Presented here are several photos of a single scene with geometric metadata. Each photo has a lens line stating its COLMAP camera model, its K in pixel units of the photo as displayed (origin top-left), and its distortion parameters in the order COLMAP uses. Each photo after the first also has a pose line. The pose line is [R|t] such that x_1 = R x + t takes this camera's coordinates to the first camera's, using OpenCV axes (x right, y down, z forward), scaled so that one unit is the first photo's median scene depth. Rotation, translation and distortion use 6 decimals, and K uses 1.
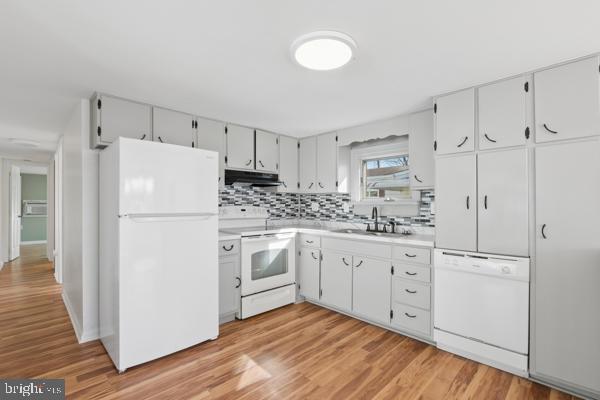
lens RADIAL K [[277.9, 0, 298.9], [0, 277.9, 203.4], [0, 0, 1]] dist [-0.010058, 0.000860]
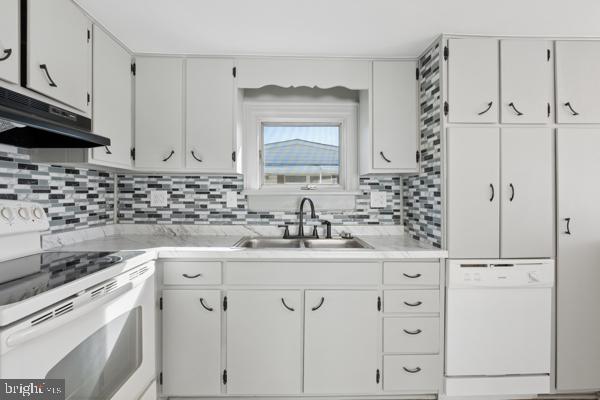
lens RADIAL K [[277.9, 0, 300.8], [0, 277.9, 194.2], [0, 0, 1]] dist [-0.010058, 0.000860]
pose [[0.685247, -0.000439, 0.728311, -0.159894], [-0.004255, 0.999980, 0.004606, 0.000121], [-0.728299, -0.006255, 0.685231, 0.515718]]
